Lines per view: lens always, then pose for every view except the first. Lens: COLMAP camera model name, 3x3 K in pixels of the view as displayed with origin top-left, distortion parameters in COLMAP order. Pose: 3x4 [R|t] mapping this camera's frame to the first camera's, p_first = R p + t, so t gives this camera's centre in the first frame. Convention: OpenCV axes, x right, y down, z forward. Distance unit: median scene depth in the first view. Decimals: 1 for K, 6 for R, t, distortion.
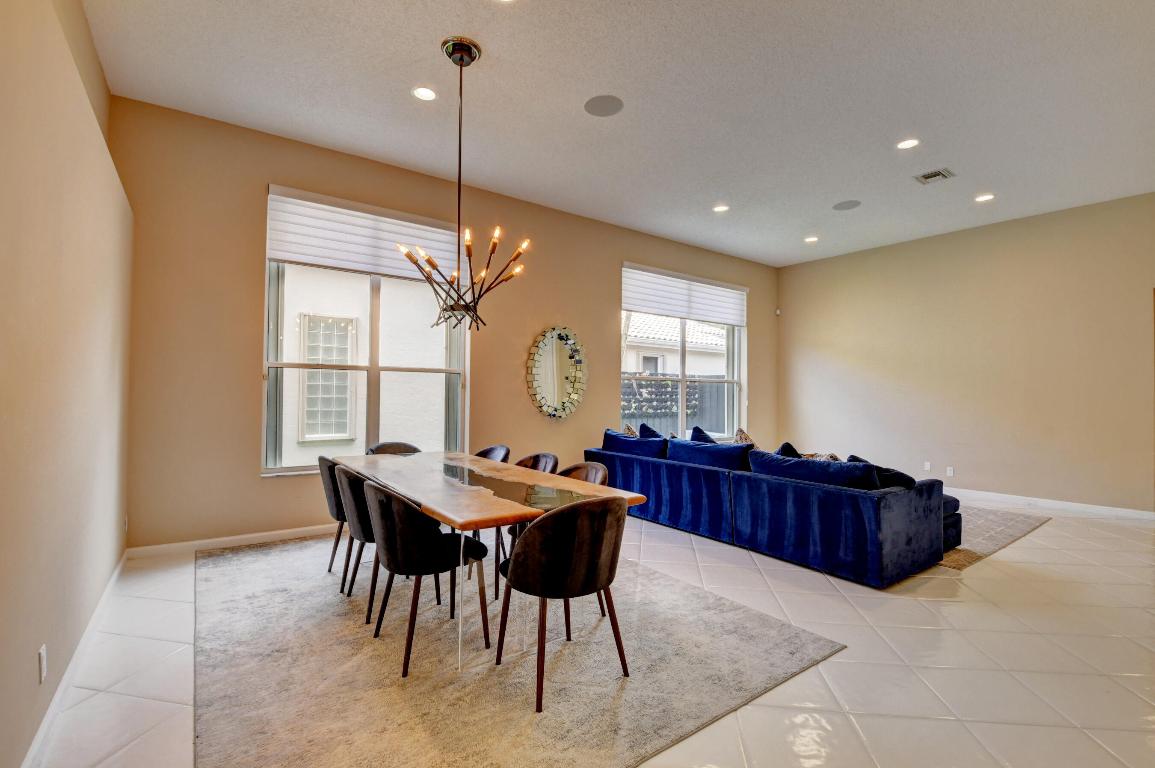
lens RADIAL K [[515.7, 0, 577.4], [0, 515.7, 383.6], [0, 0, 1]] dist [0.002796, -0.024788]
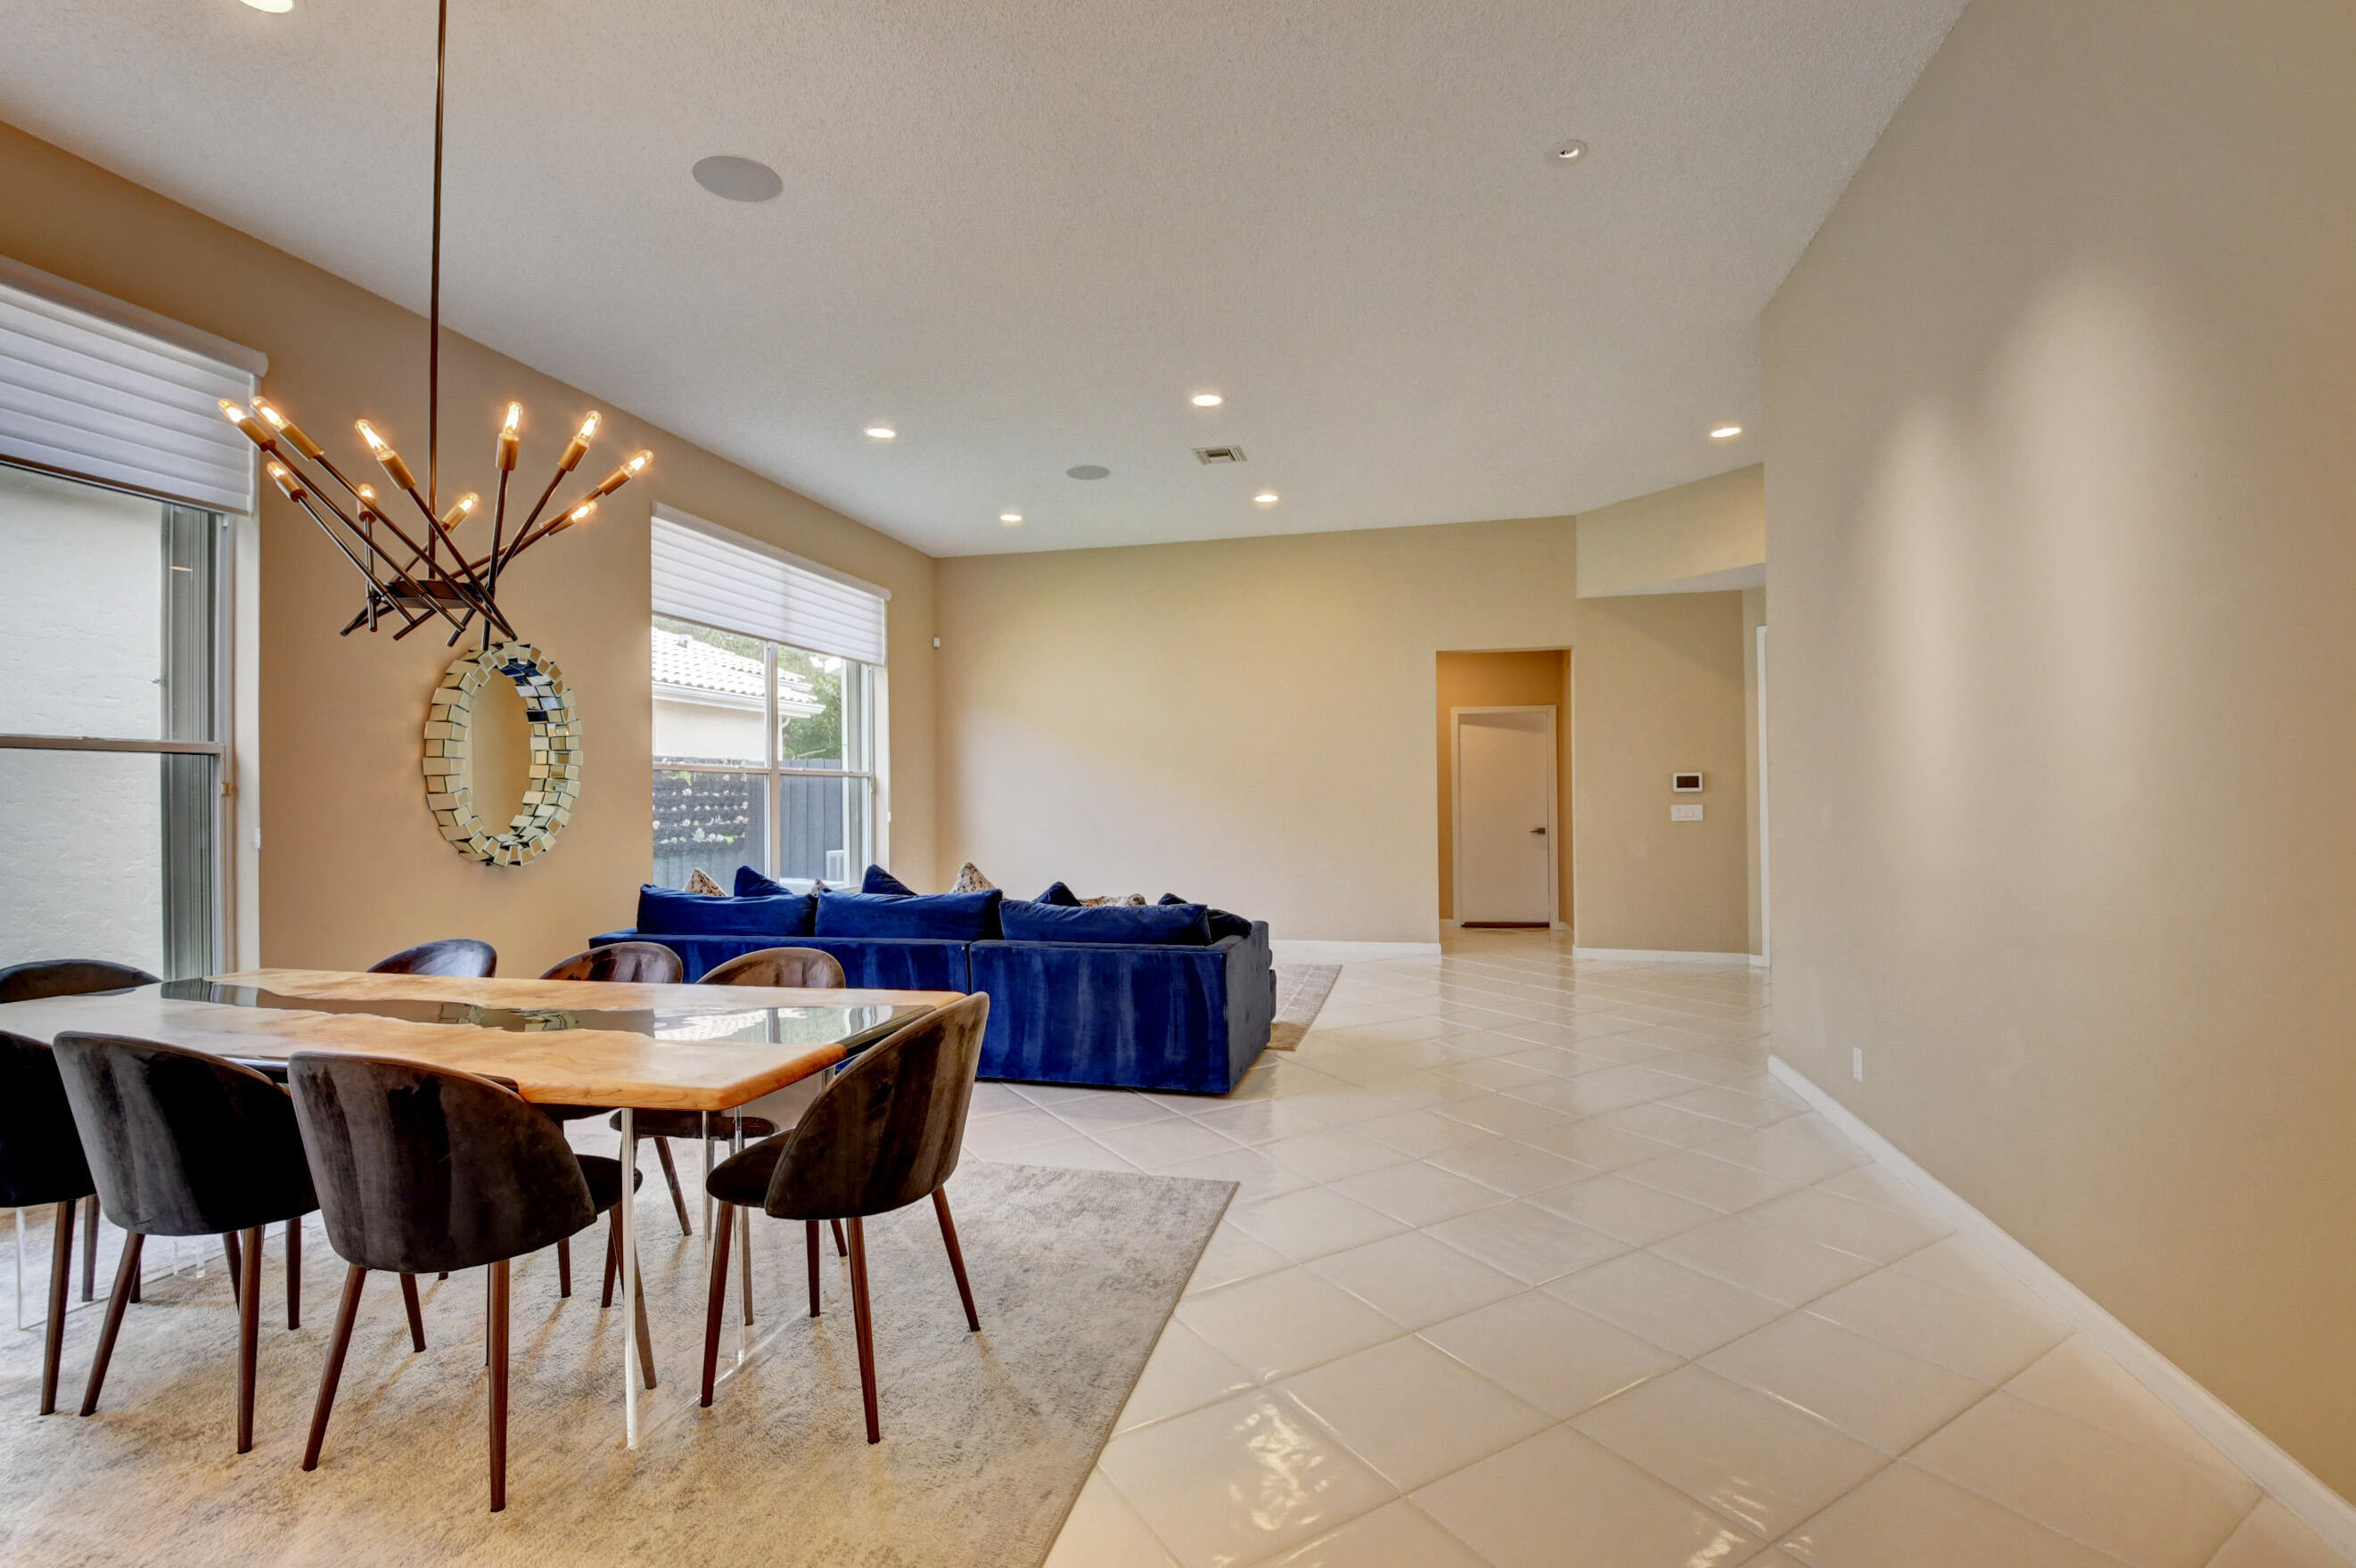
lens RADIAL K [[1043.9, 0, 1221.8], [0, 1043.9, 785.6], [0, 0, 1]] dist [0.030093, -0.052050]
pose [[0.752615, -0.009231, 0.658396, -0.222714], [0.004318, 0.999949, 0.009084, -0.002486], [-0.658447, -0.003994, 0.752617, 0.009018]]
